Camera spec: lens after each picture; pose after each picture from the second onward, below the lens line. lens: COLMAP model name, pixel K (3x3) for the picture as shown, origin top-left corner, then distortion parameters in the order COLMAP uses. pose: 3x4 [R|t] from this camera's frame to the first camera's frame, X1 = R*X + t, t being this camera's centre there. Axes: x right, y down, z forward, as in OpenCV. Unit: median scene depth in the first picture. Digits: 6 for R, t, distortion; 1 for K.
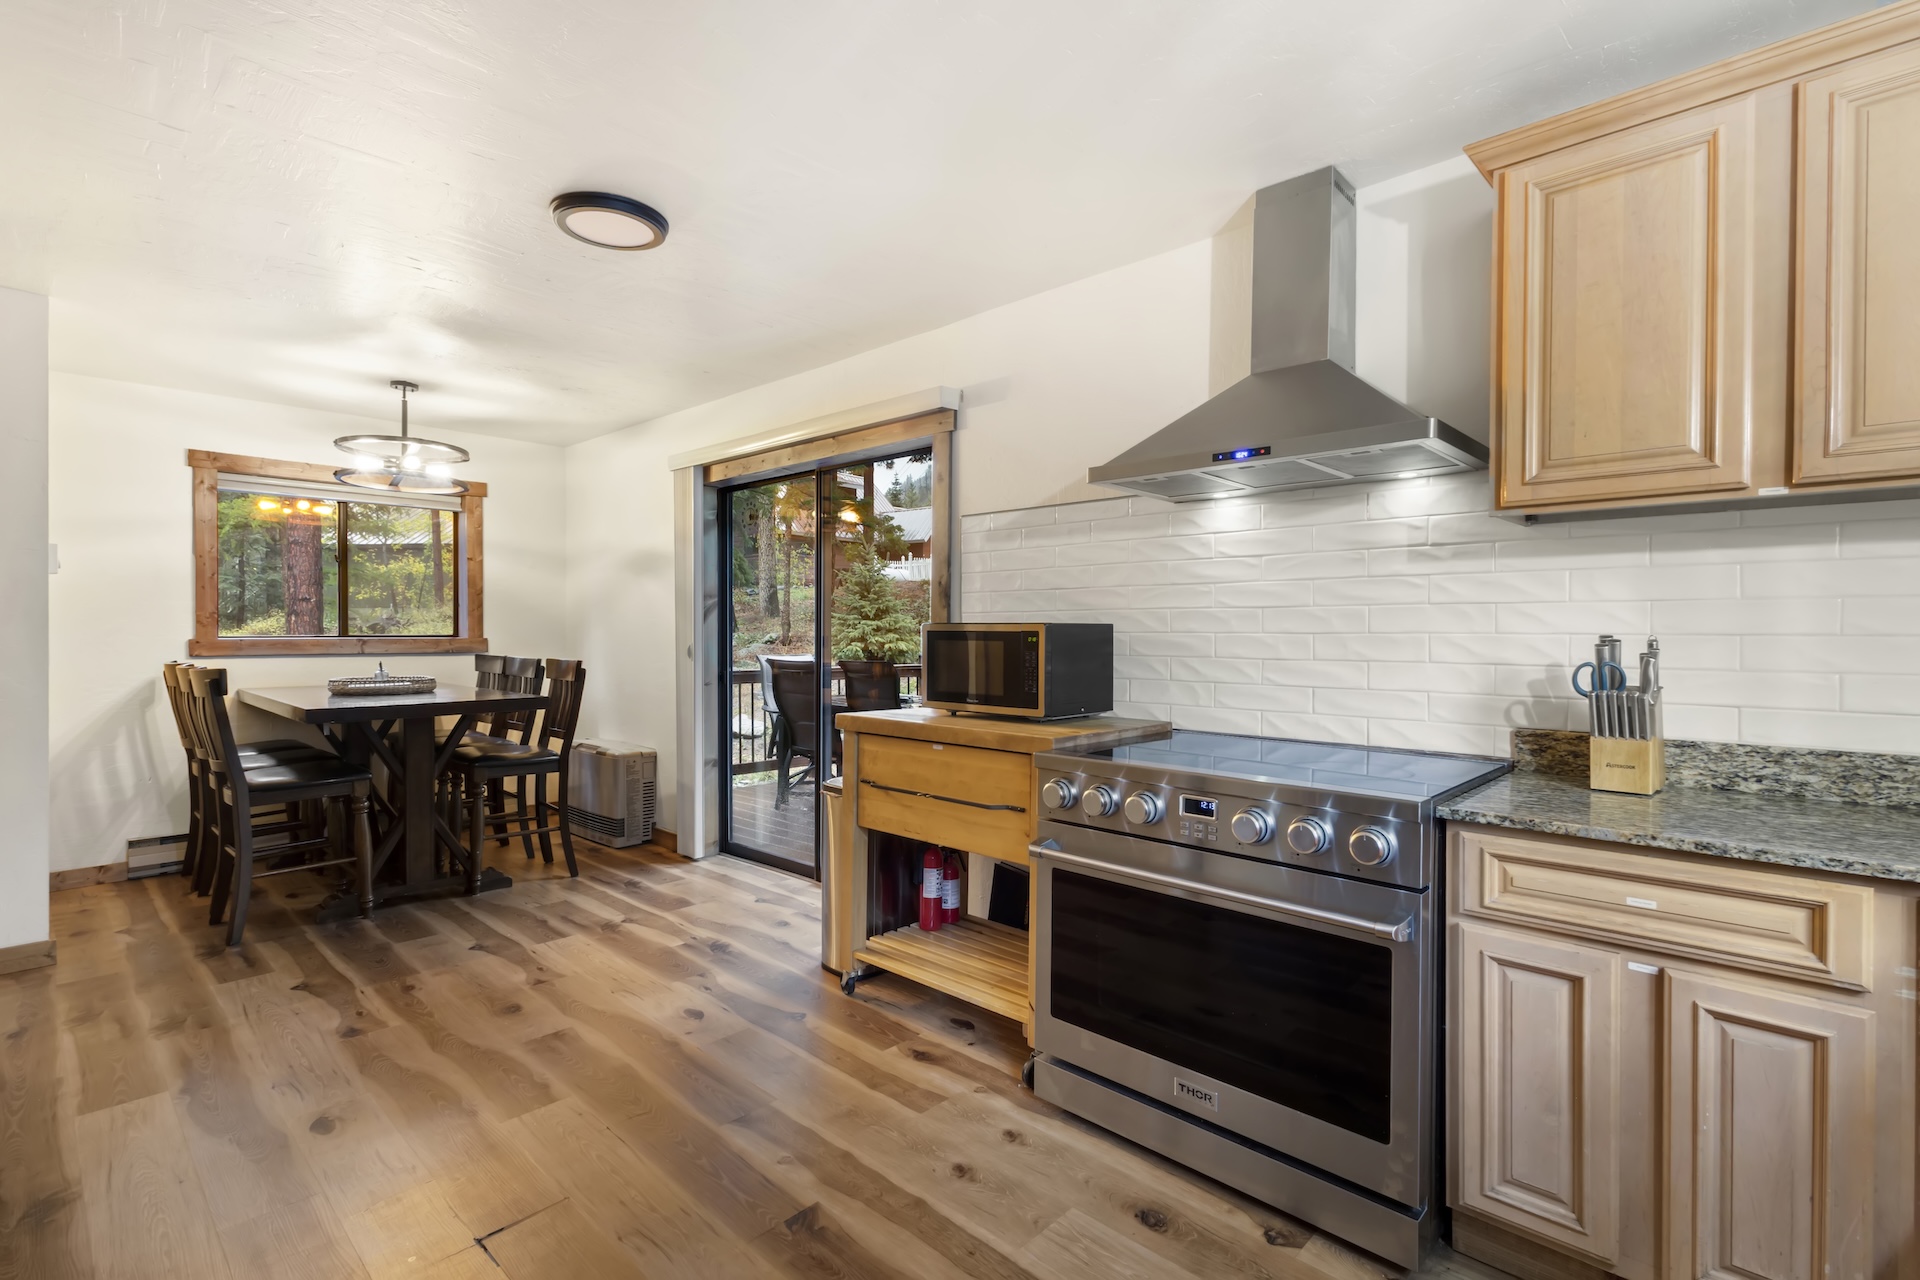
lens RADIAL K [[896.0, 0, 954.8], [0, 896.0, 627.0], [0, 0, 1]] dist [0.007956, -0.000353]
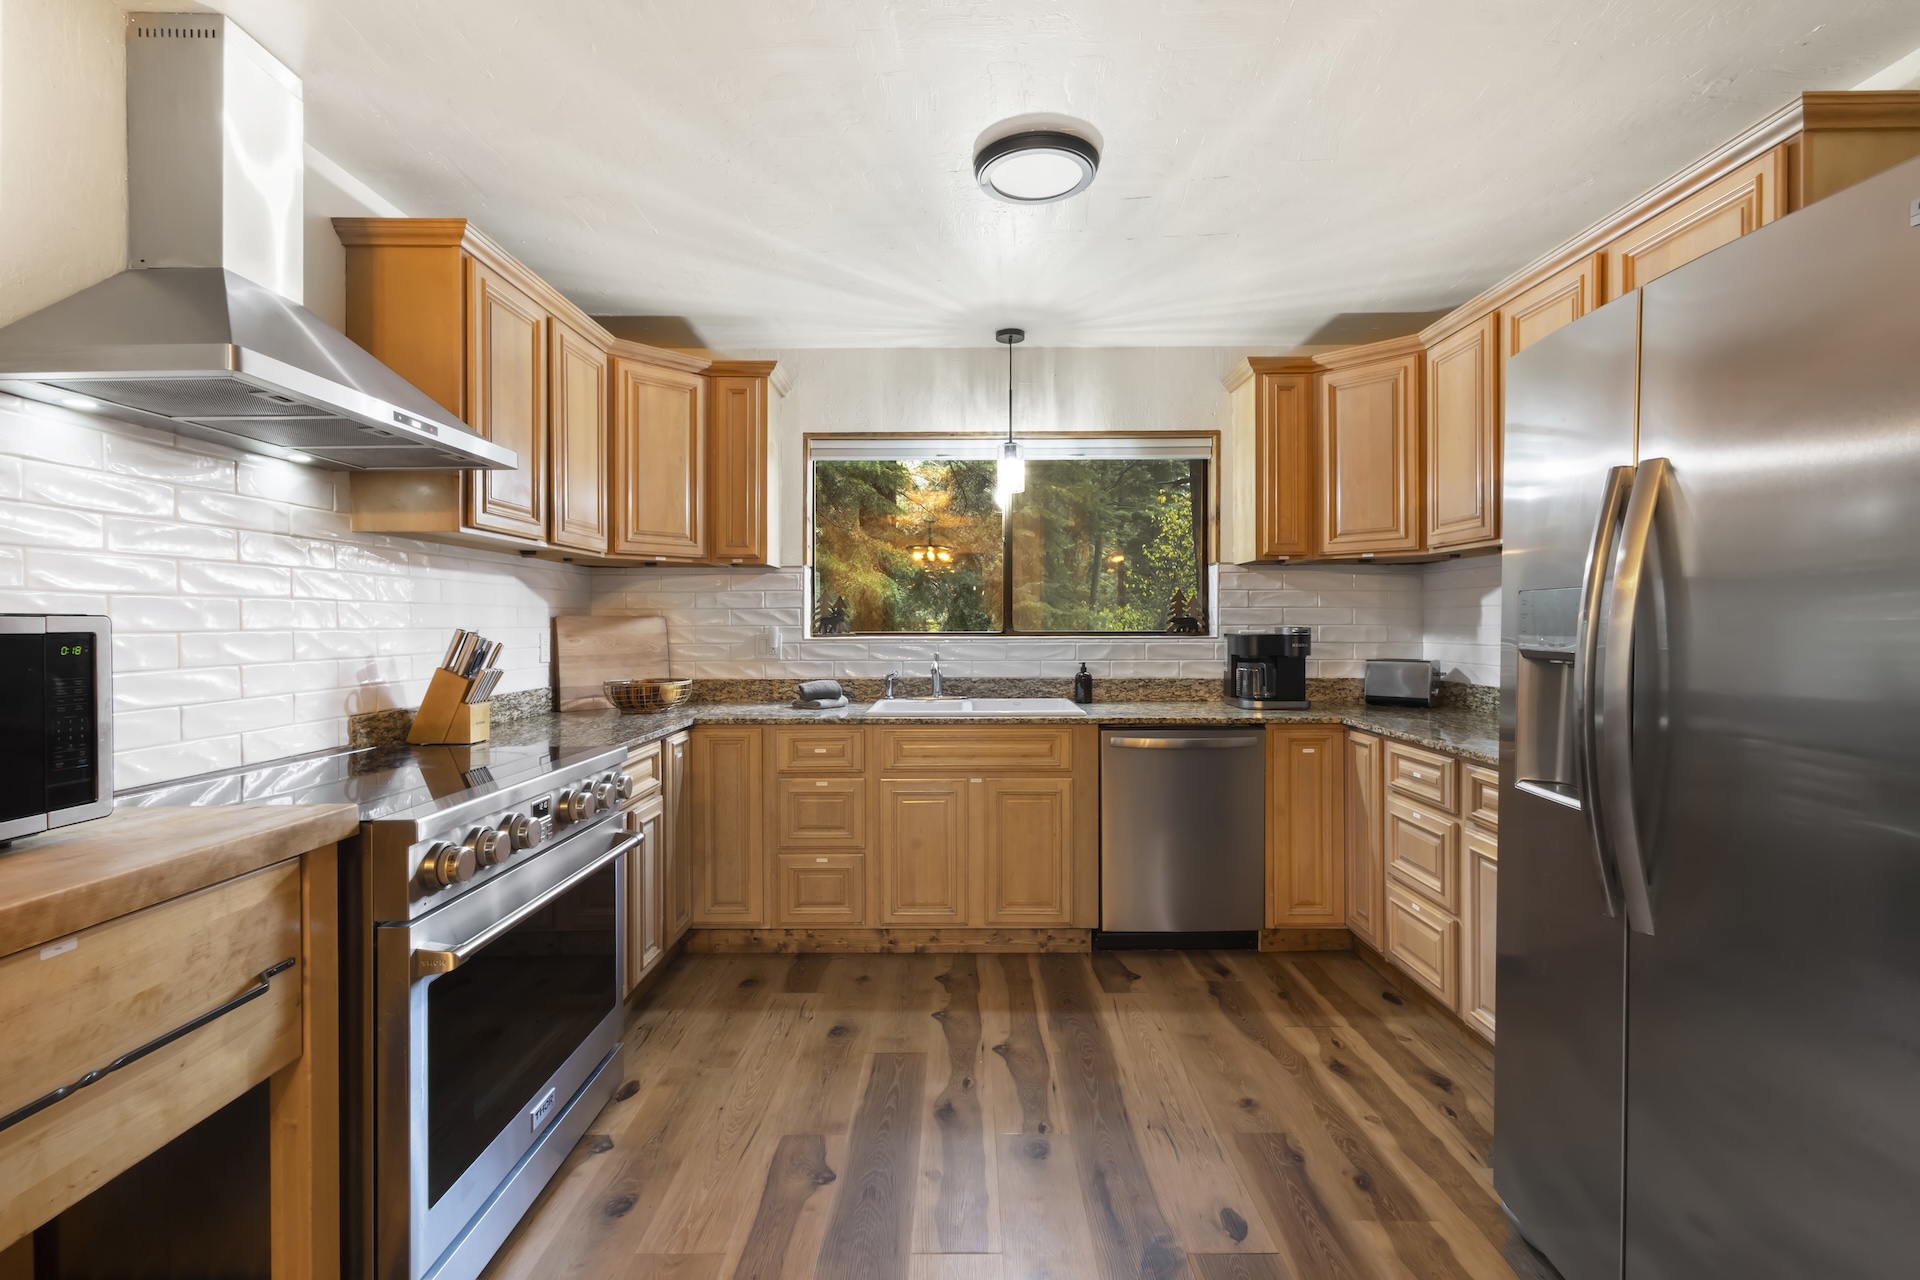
lens RADIAL K [[896.0, 0, 954.8], [0, 896.0, 627.0], [0, 0, 1]] dist [0.007956, -0.000353]
pose [[-0.682810, -0.003946, 0.730585, -0.406545], [-0.000335, 0.999987, 0.005089, -0.000810], [-0.730596, 0.003230, -0.682803, 0.737919]]
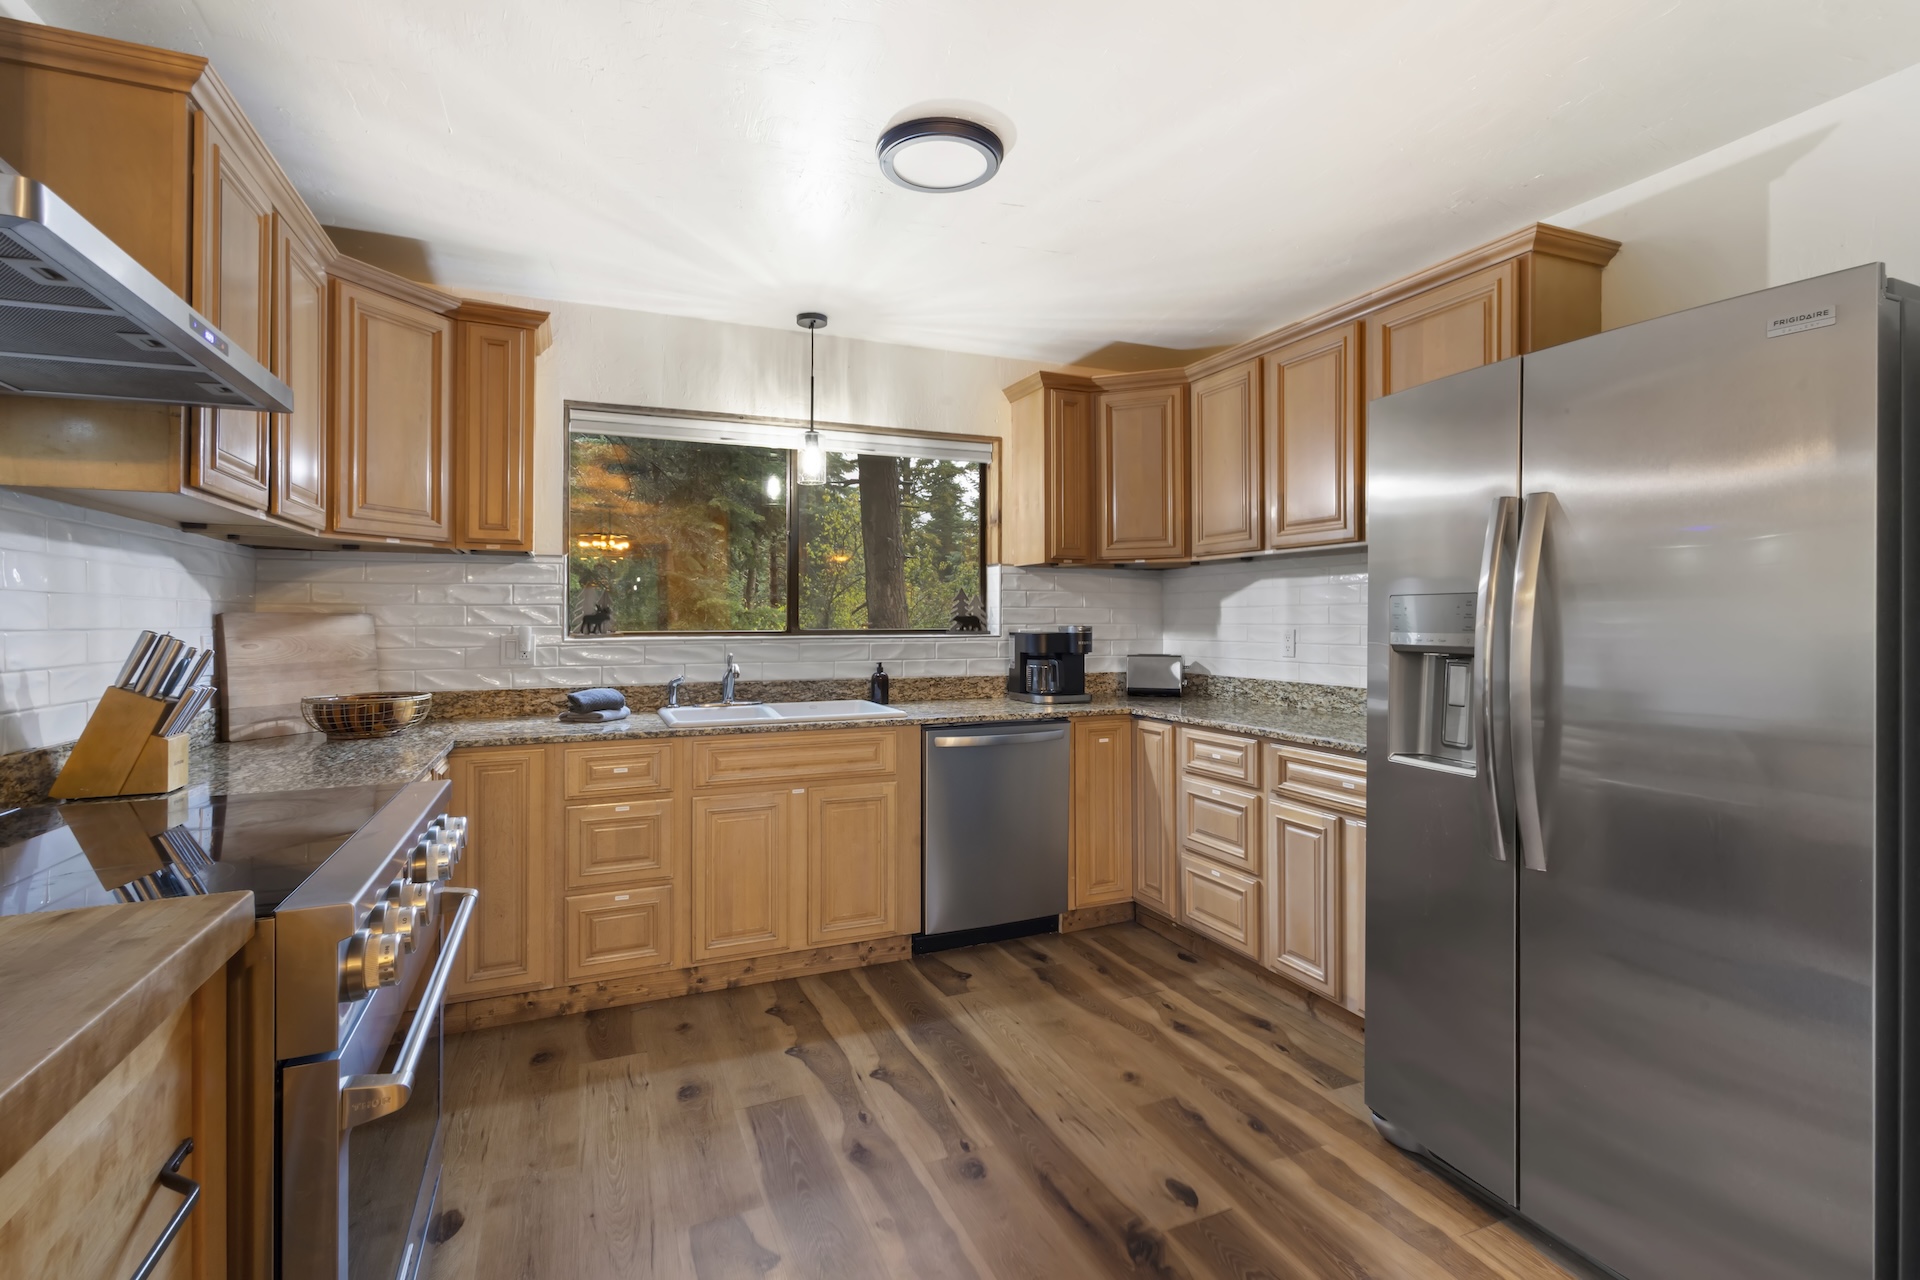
lens RADIAL K [[903.6, 0, 962.6], [0, 903.6, 613.7], [0, 0, 1]] dist [0.006275, 0.000144]
pose [[-0.919988, 0.003117, 0.391933, -0.235068], [-0.000466, 0.999959, -0.009048, -0.000540], [-0.391945, -0.008507, -0.919949, 0.827928]]
